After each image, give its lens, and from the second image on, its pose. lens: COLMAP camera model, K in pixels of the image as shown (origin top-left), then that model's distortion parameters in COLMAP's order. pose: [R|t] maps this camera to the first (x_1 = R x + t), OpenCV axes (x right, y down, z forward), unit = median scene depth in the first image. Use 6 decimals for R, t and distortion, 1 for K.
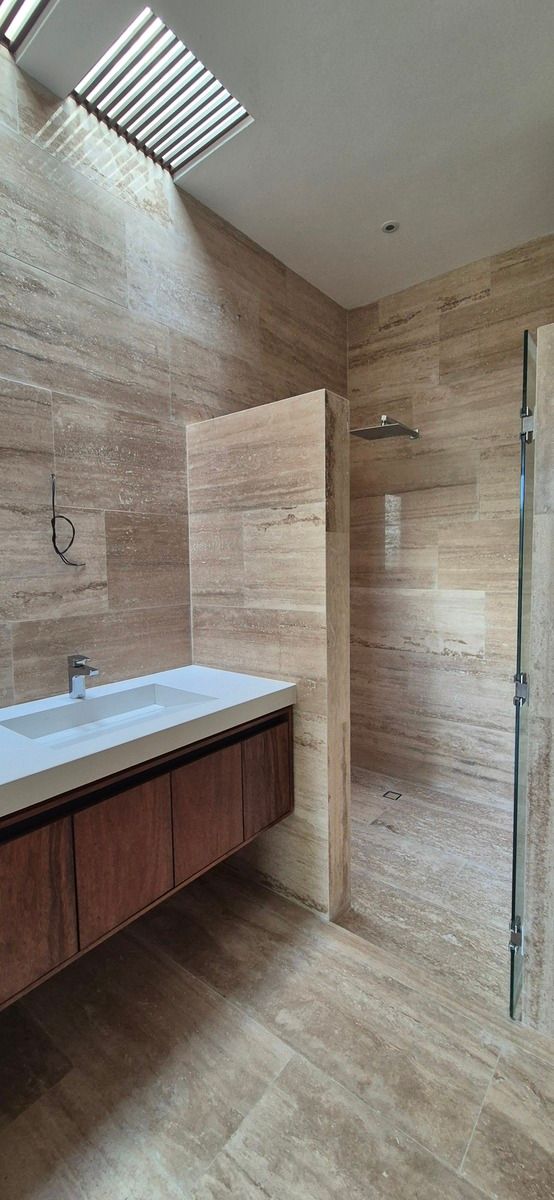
lens RADIAL K [[492.4, 0, 277.0], [0, 492.4, 600.0], [0, 0, 1]] dist [0.001056, 0.000212]
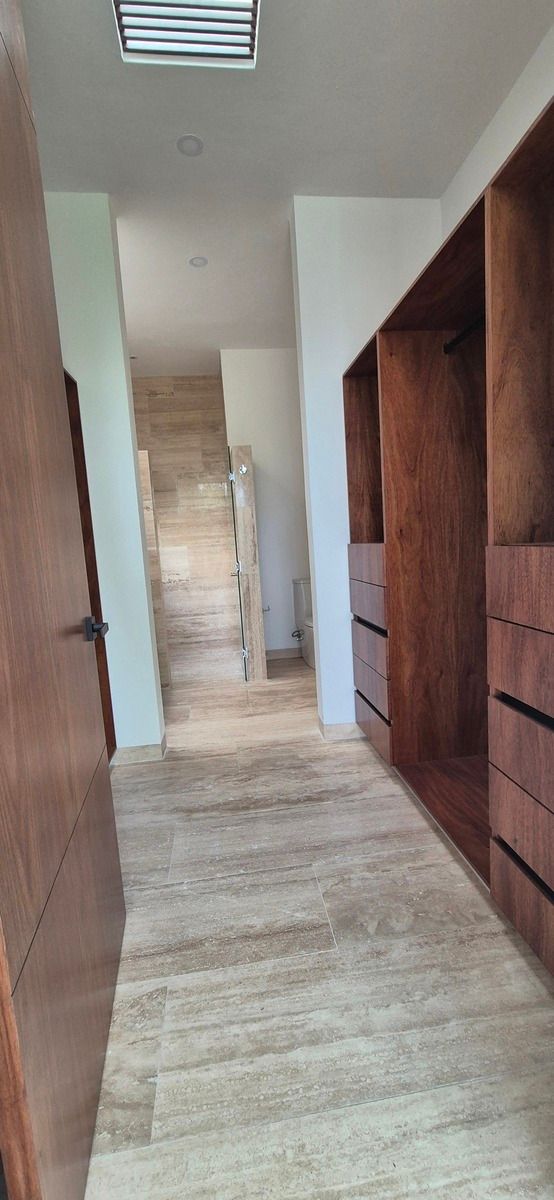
lens RADIAL K [[492.4, 0, 277.0], [0, 492.4, 600.0], [0, 0, 1]] dist [0.001056, 0.000212]
pose [[0.699871, -0.118264, 0.704411, -0.746428], [0.108942, 0.992333, 0.058364, 0.121185], [-0.705912, 0.035892, 0.707389, -0.643960]]
